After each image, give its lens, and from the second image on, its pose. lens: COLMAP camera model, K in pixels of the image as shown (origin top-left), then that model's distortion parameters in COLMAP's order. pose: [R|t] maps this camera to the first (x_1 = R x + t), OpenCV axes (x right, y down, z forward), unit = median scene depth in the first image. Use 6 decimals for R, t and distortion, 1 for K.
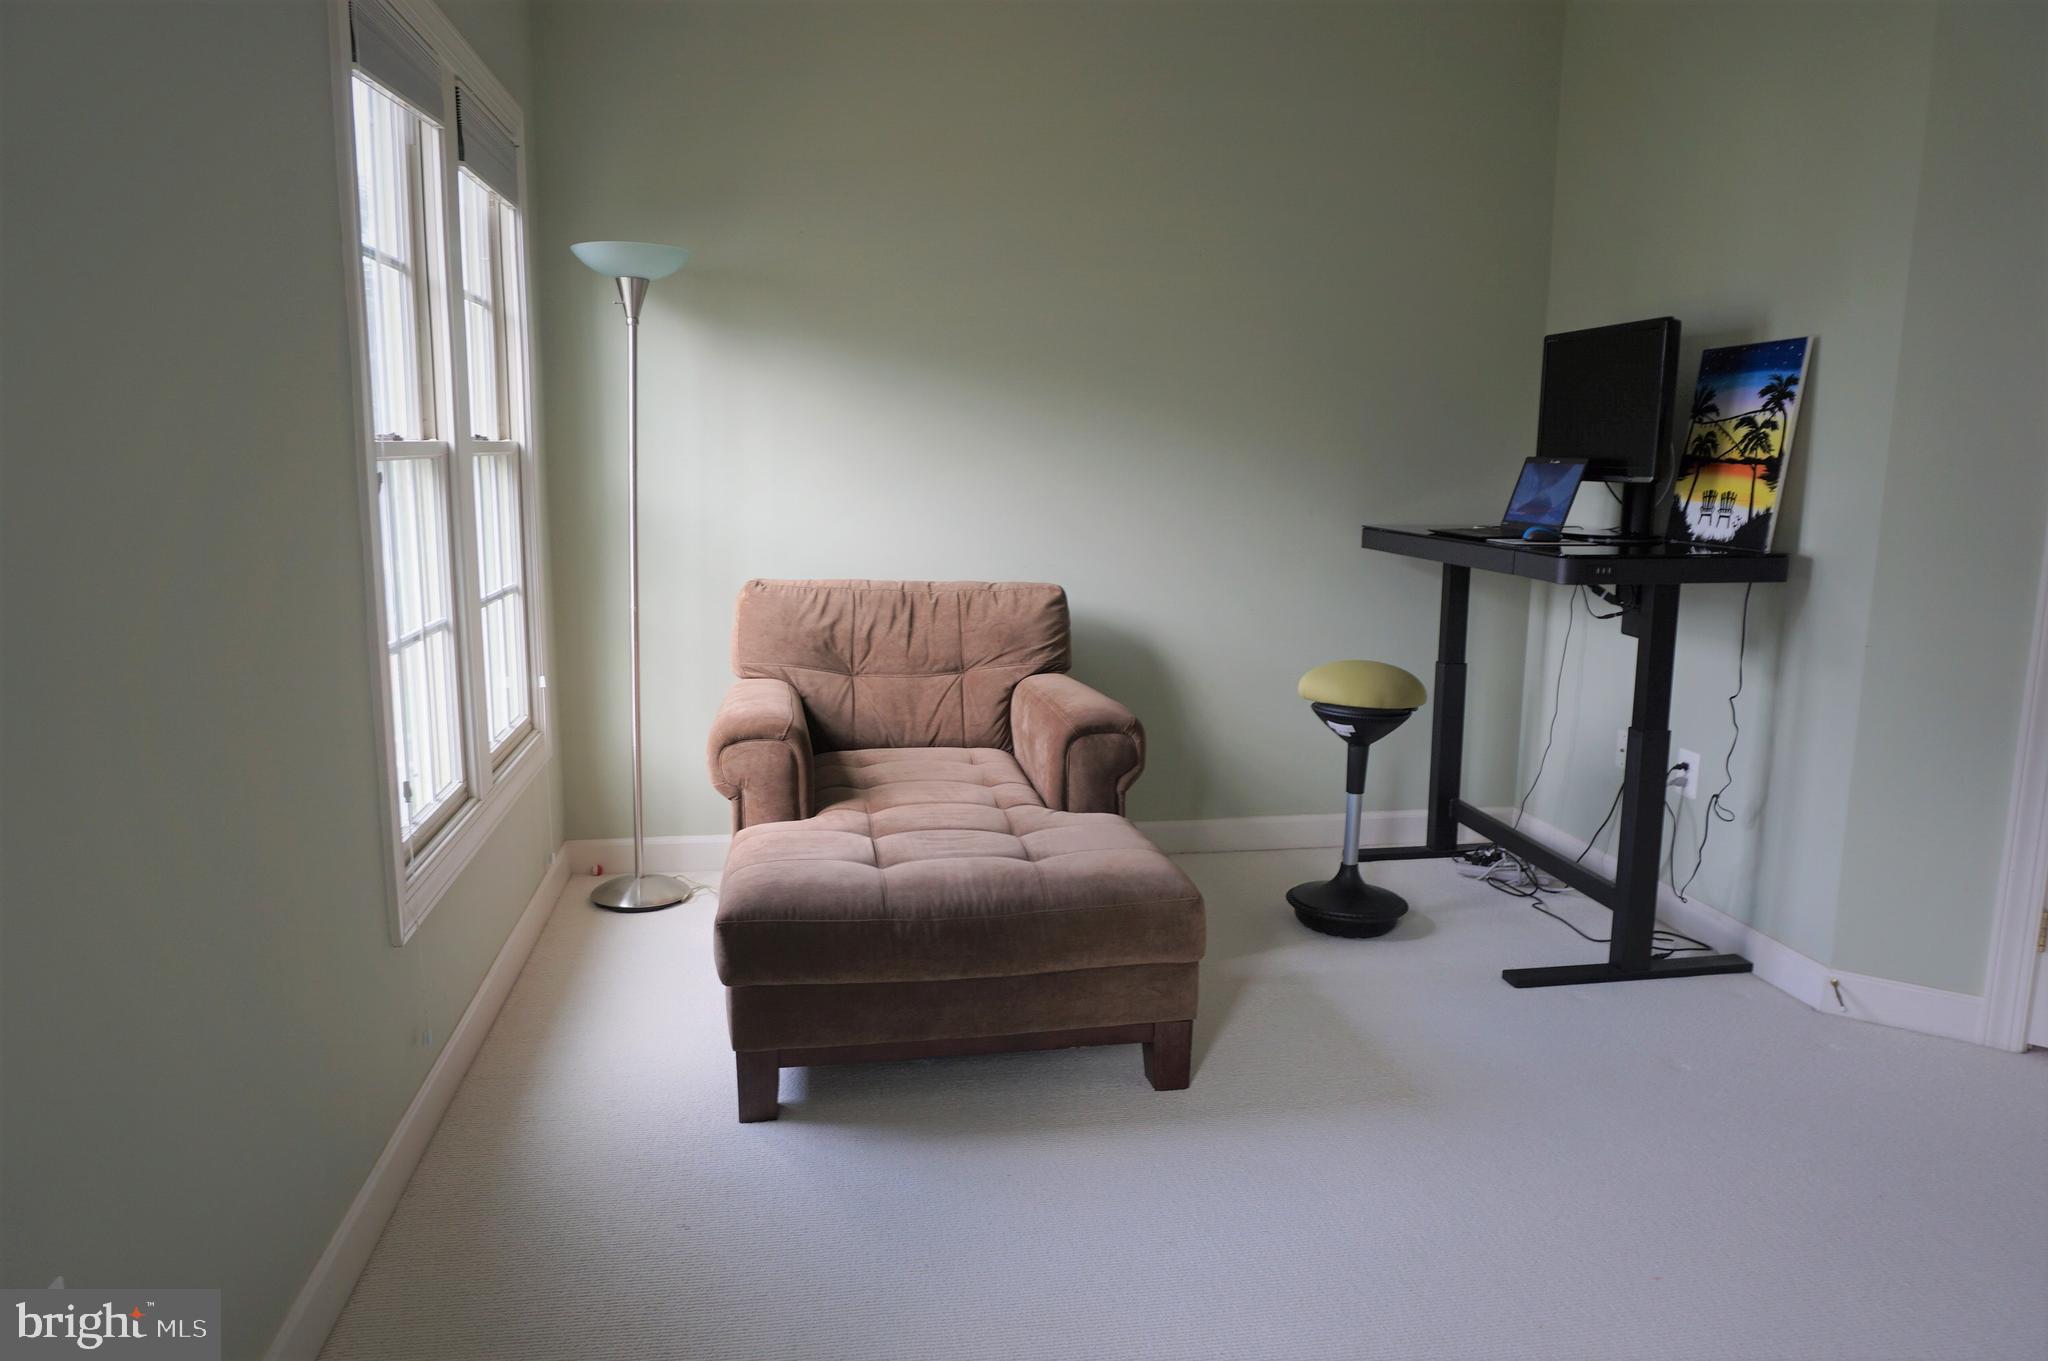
lens RADIAL K [[1368.5, 0, 1021.7], [0, 1368.5, 683.4], [0, 0, 1]] dist [-0.052933, 0.038856]
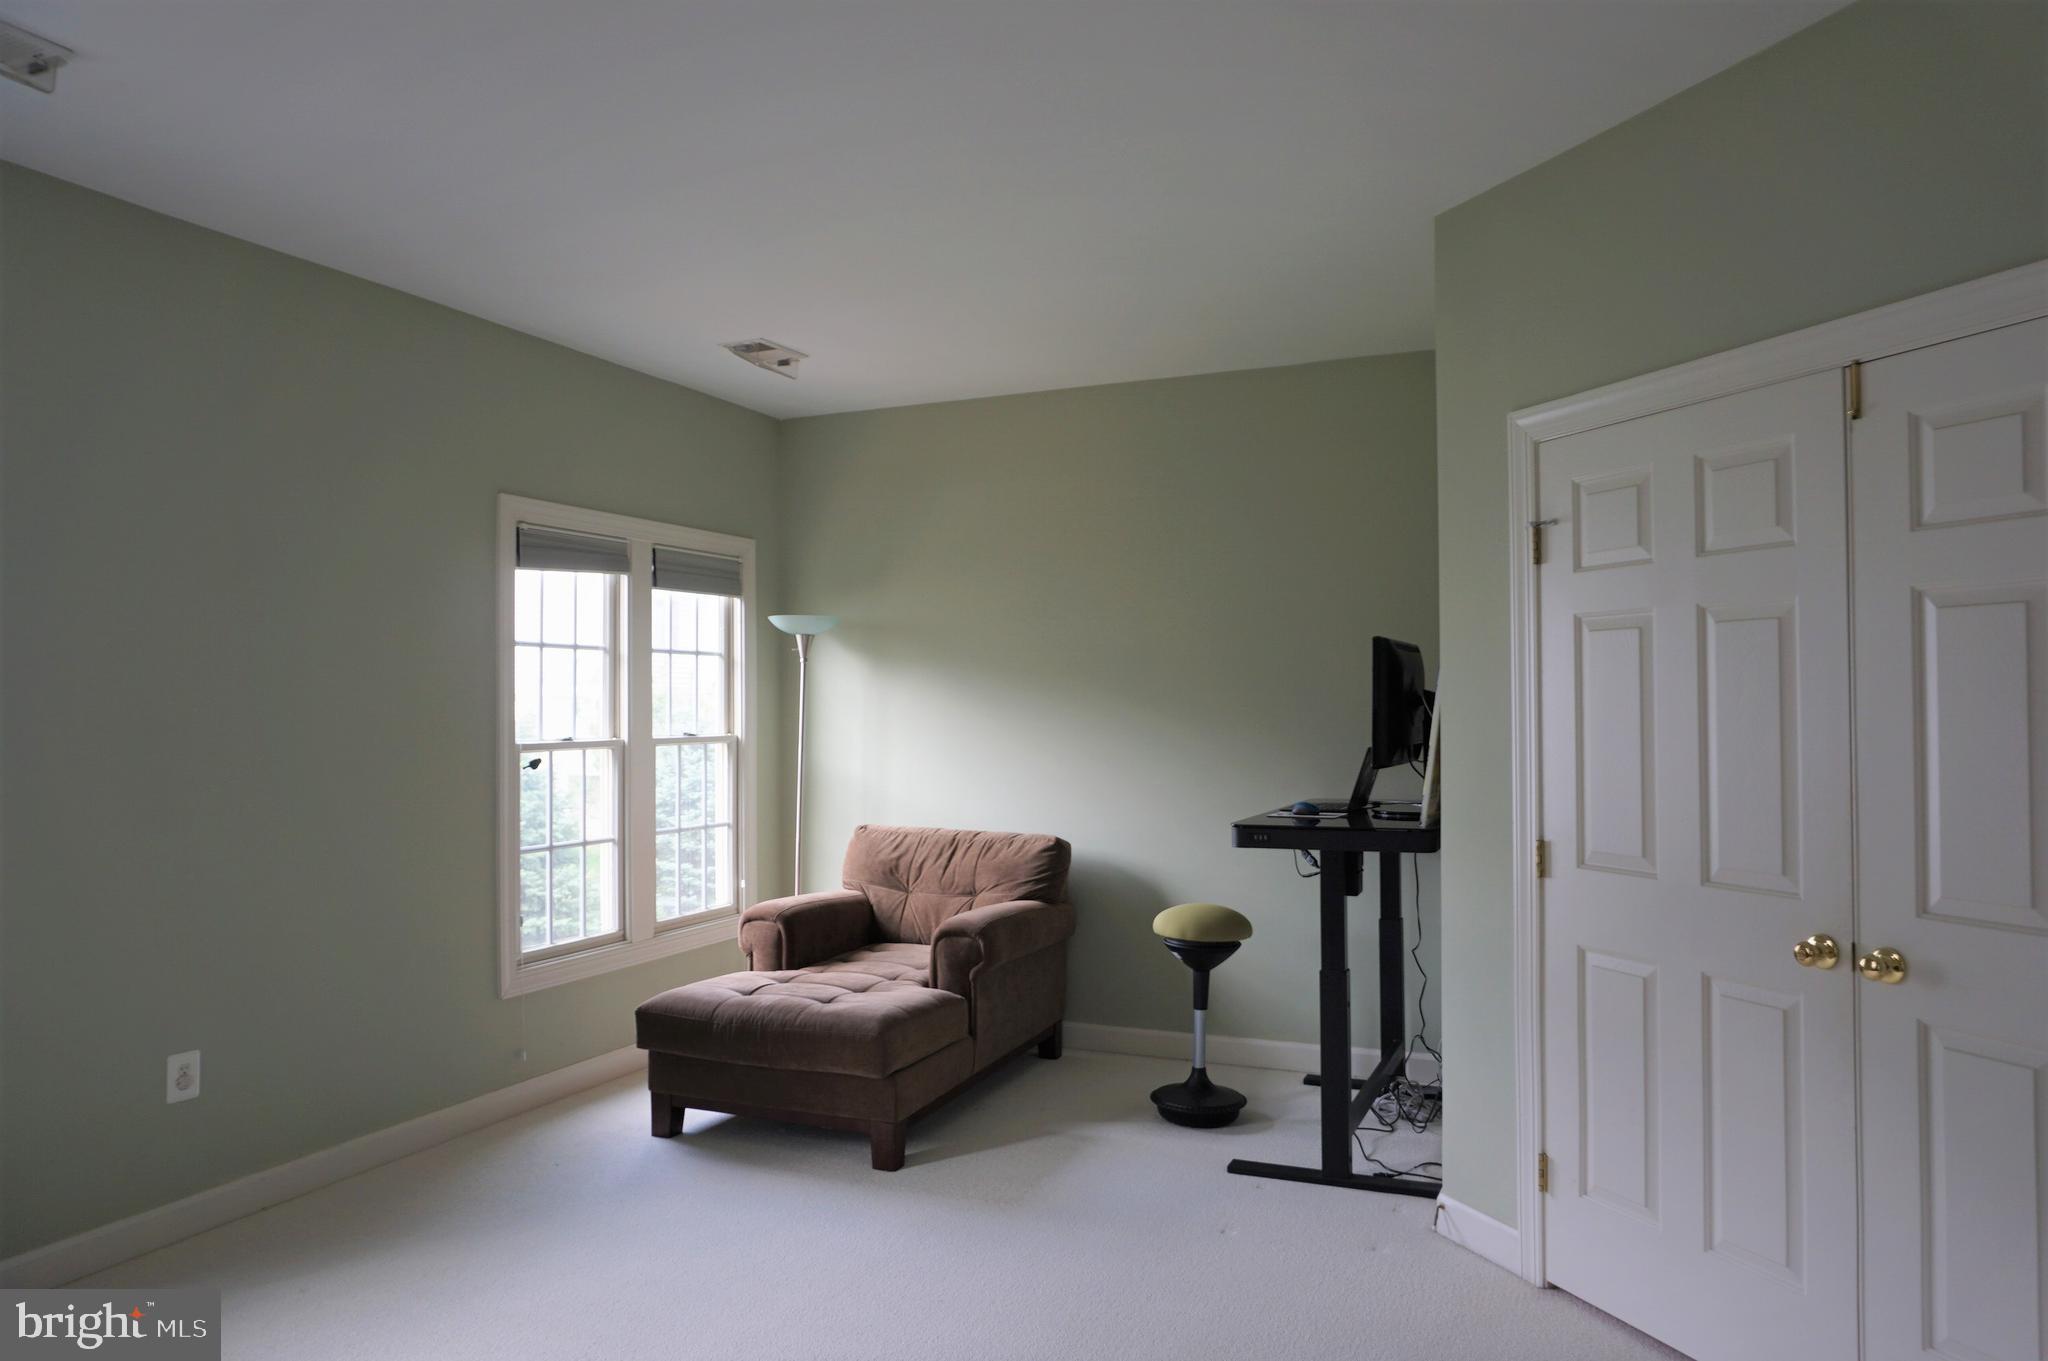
lens RADIAL K [[1368.5, 0, 1021.7], [0, 1368.5, 683.4], [0, 0, 1]] dist [-0.052933, 0.038856]
pose [[0.831669, -0.024364, -0.554737, 0.805586], [-0.081478, 0.982868, -0.165321, 0.006029], [0.549261, 0.182691, 0.815436, -0.170521]]
